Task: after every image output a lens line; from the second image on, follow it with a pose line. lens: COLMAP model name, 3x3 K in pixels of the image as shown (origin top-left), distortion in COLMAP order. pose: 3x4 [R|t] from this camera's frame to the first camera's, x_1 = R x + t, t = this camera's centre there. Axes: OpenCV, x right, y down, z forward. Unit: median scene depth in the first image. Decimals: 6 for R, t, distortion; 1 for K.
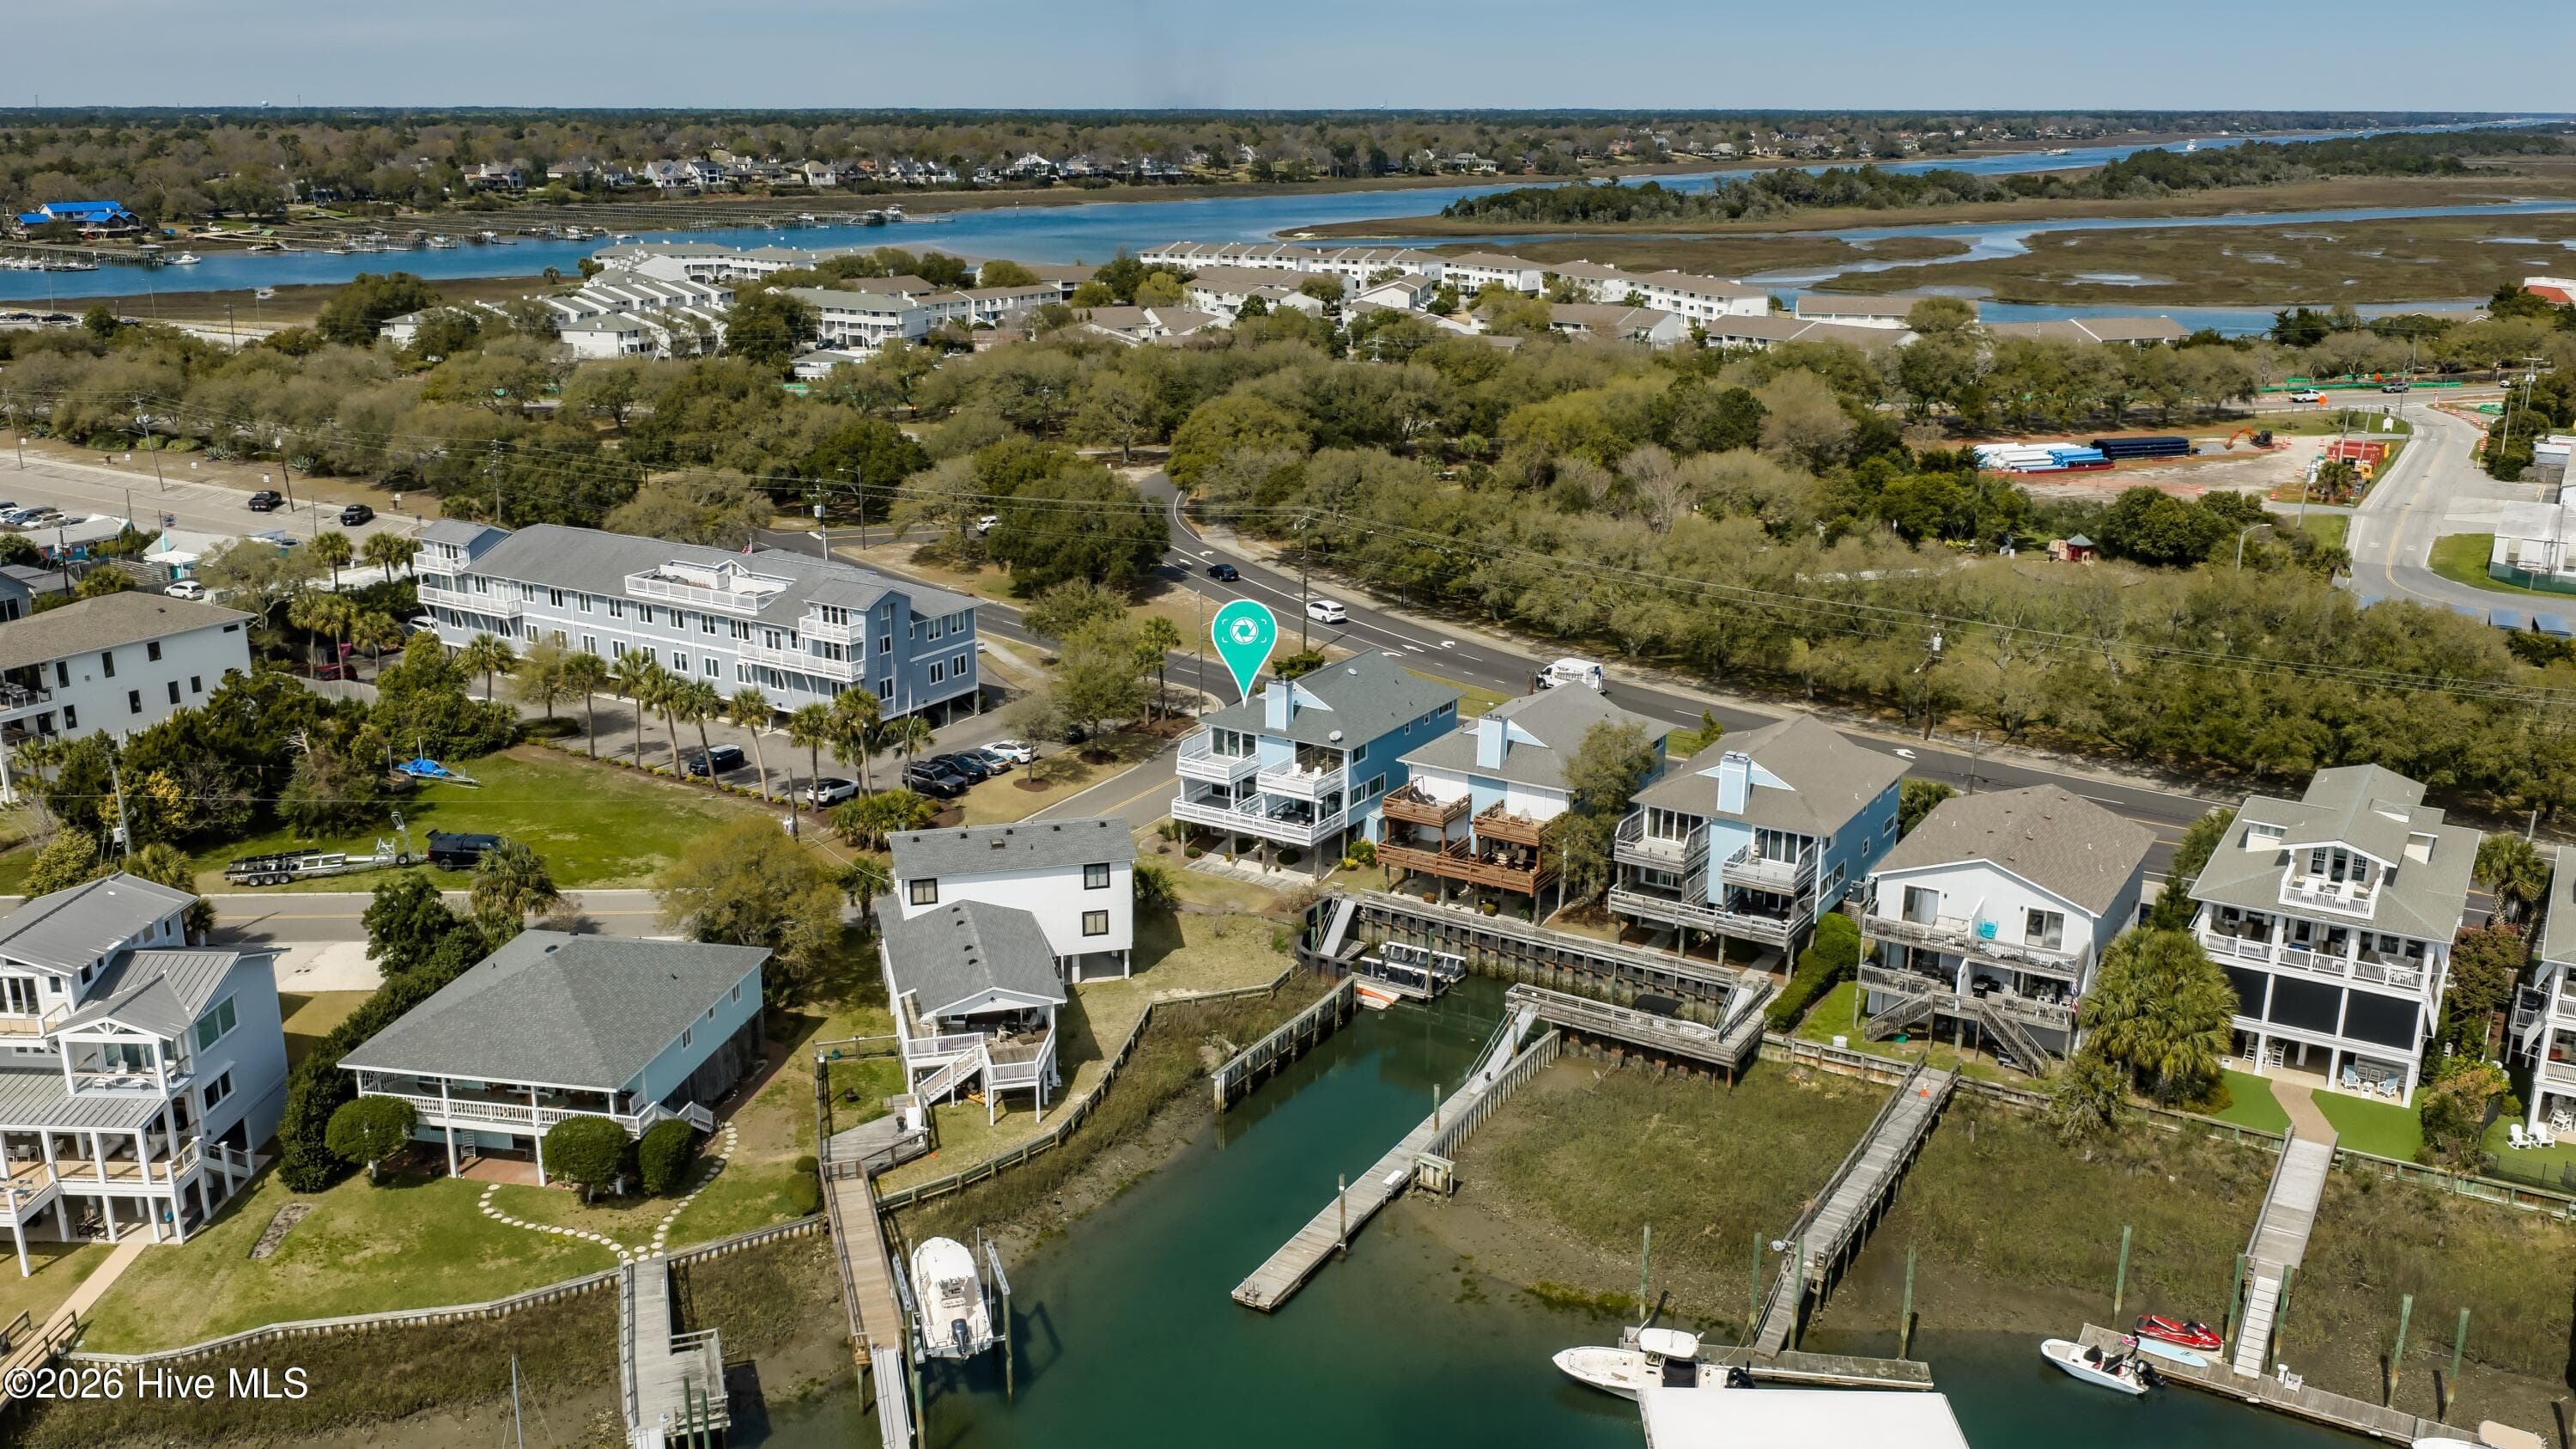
lens RADIAL K [[2126.1, 0, 1287.6], [0, 2126.1, 743.6], [0, 0, 1]] dist [0.031760, -0.059929]
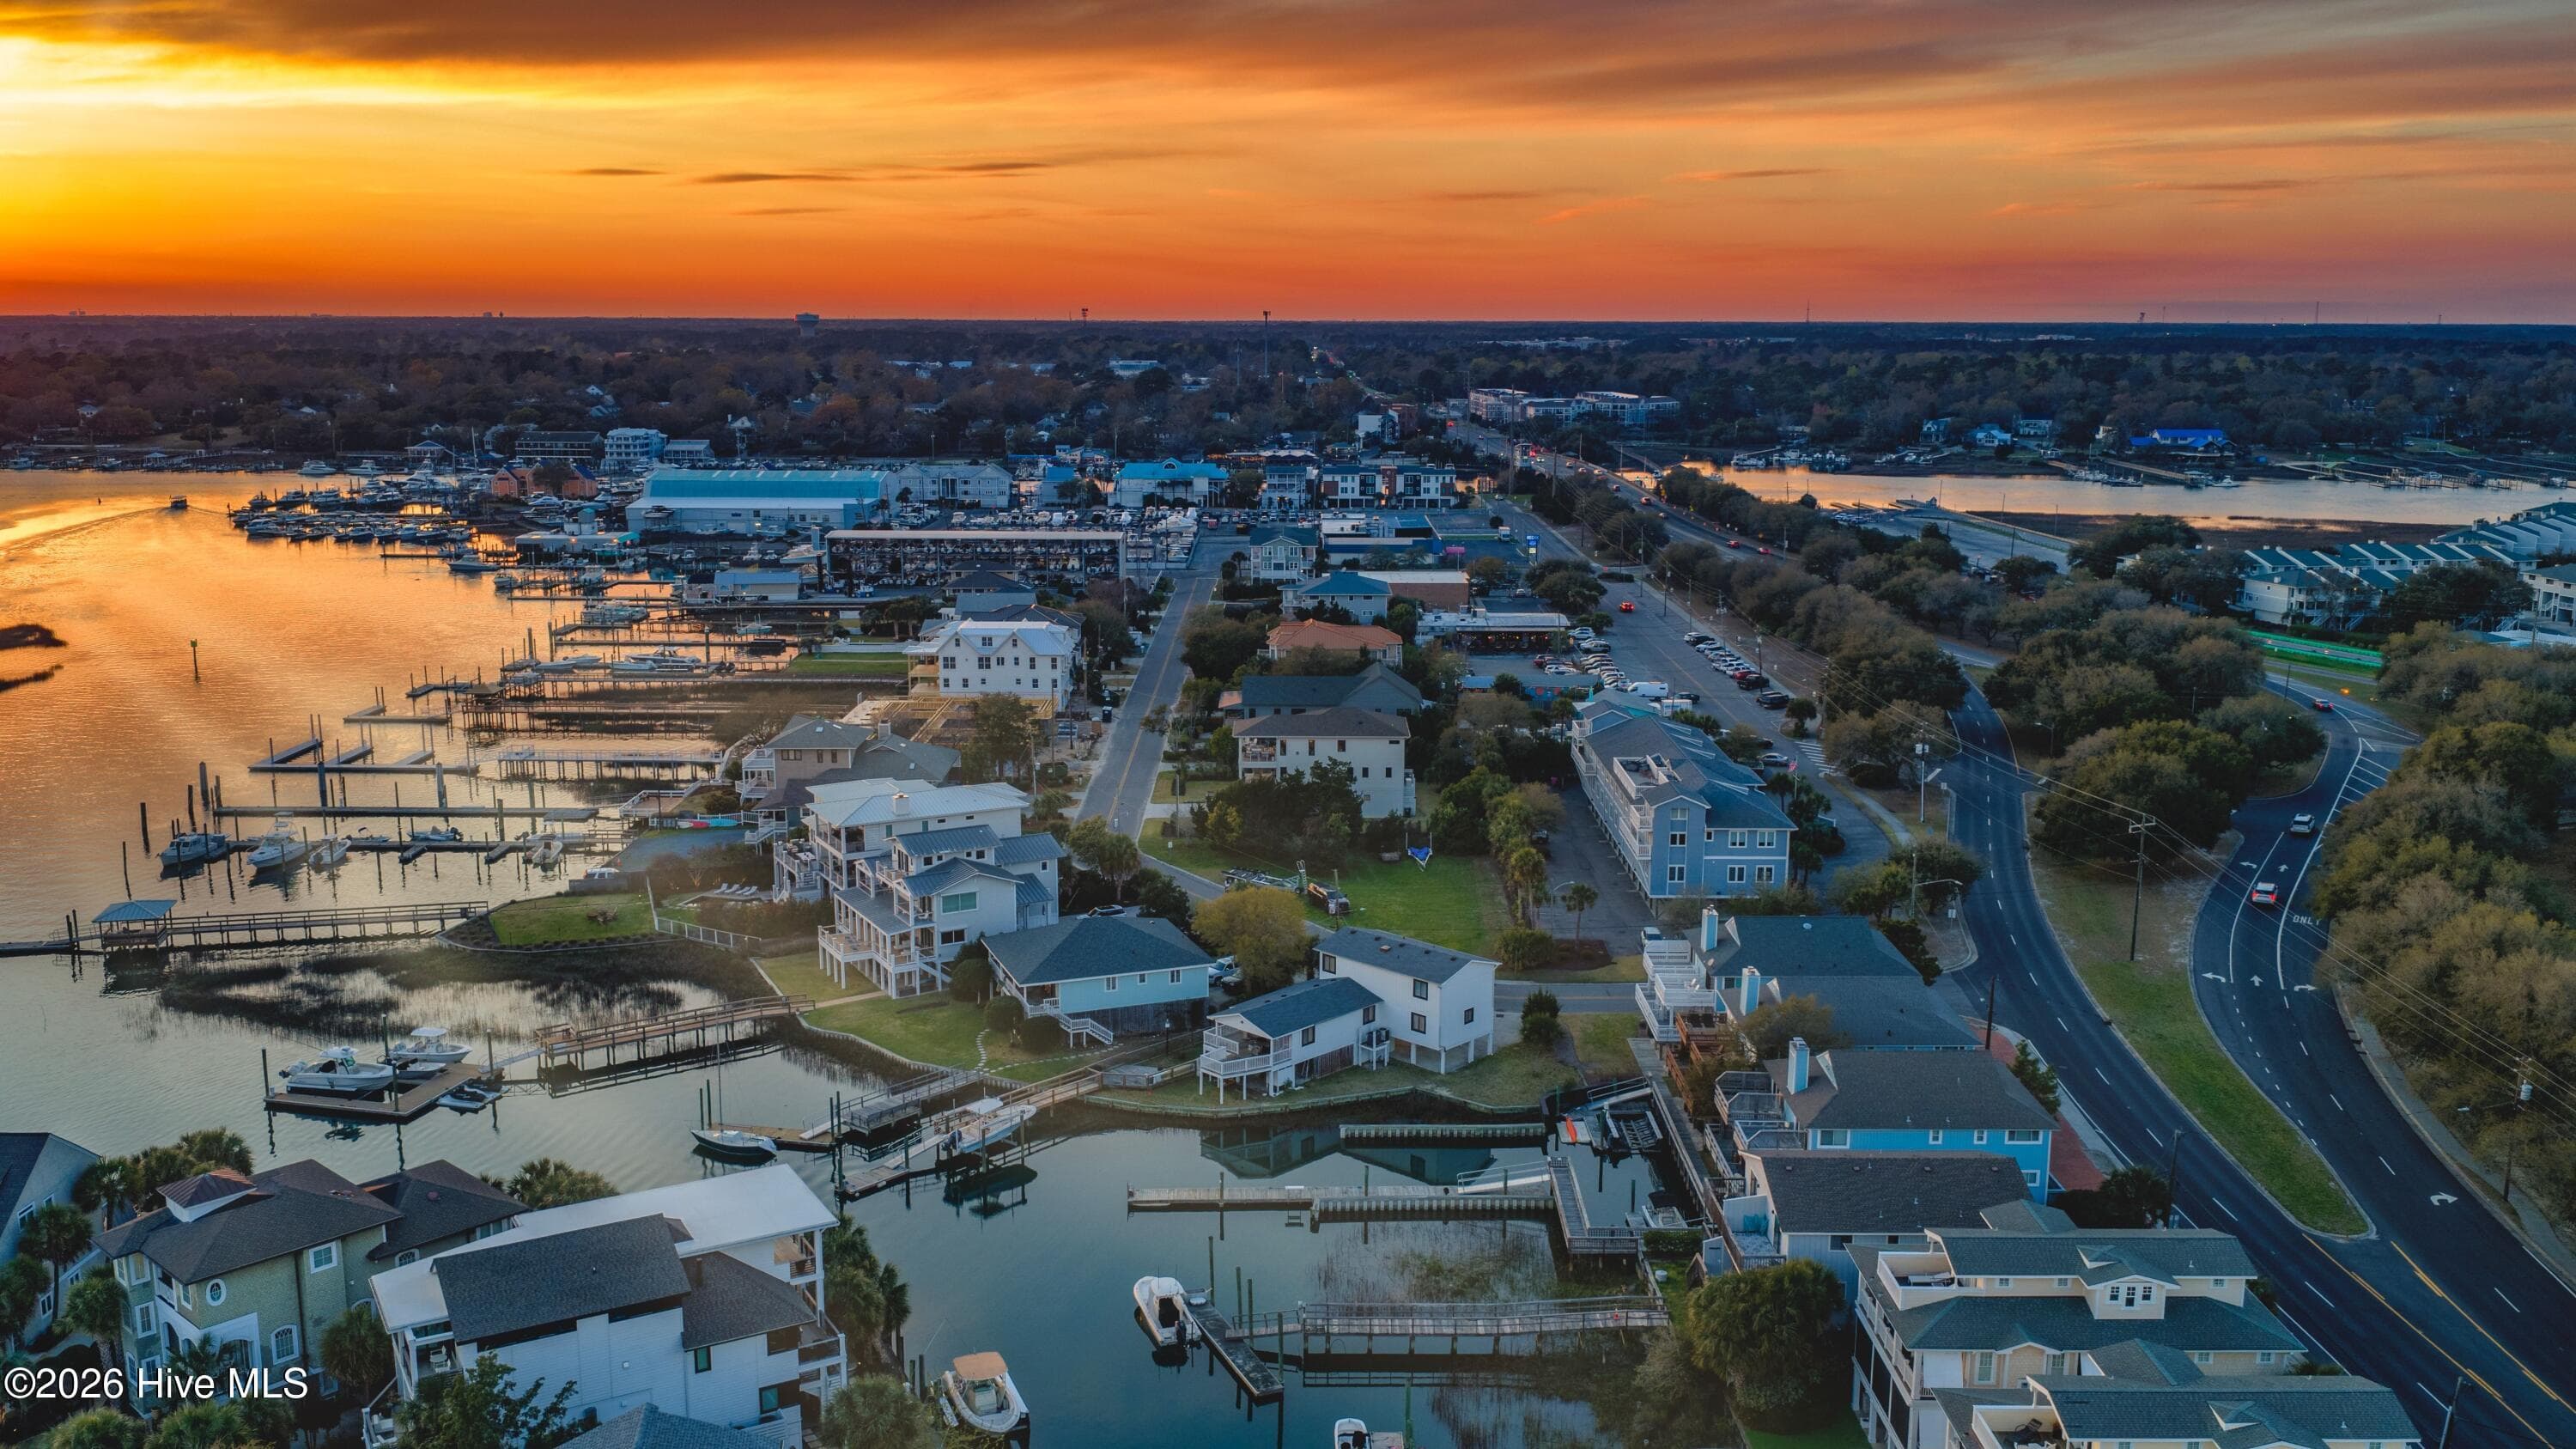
lens RADIAL K [[2126.1, 0, 1287.6], [0, 2126.1, 743.6], [0, 0, 1]] dist [0.031760, -0.059929]
pose [[0.525540, 0.167829, -0.834051, 0.761853], [-0.246383, 0.968363, 0.039608, -0.097301], [0.814312, 0.184681, 0.550263, 0.097651]]
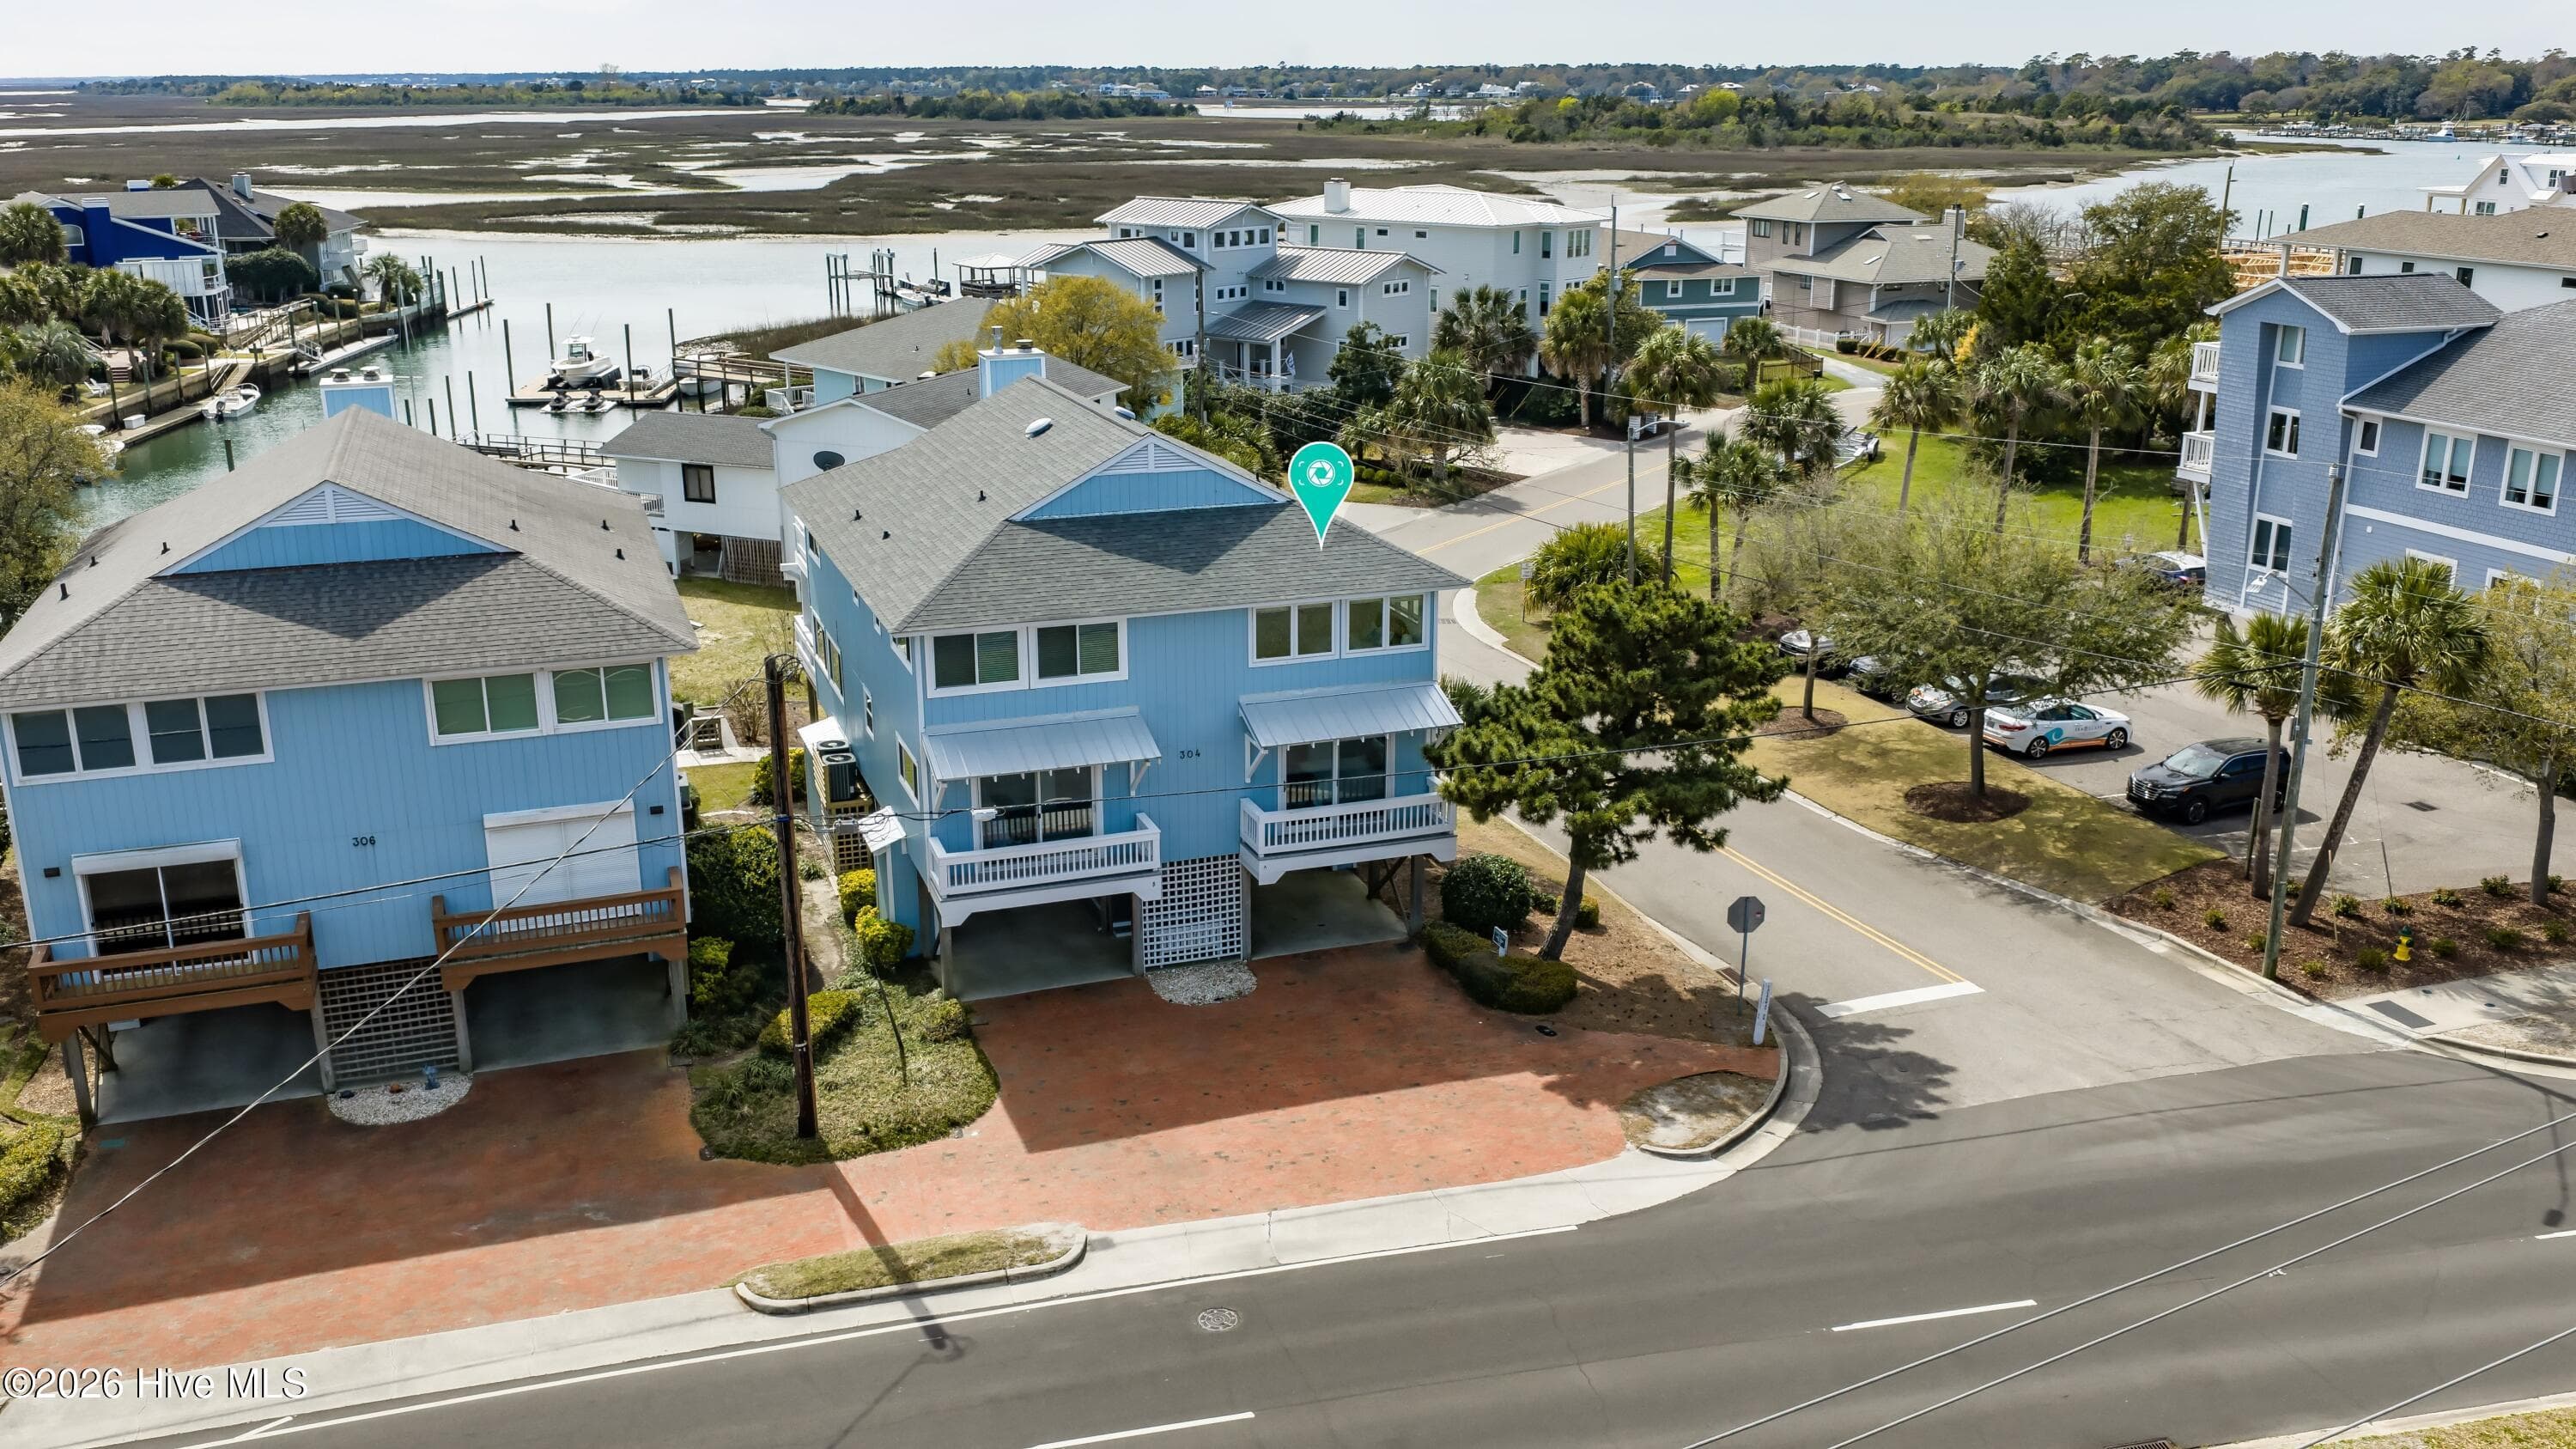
lens RADIAL K [[2126.1, 0, 1287.6], [0, 2126.1, 743.6], [0, 0, 1]] dist [0.031760, -0.059929]
pose [[-0.611243, 0.233445, -0.756231, 0.247073], [-0.228649, 0.862678, 0.451117, -0.137009], [0.757695, 0.448653, -0.473929, 1.100912]]
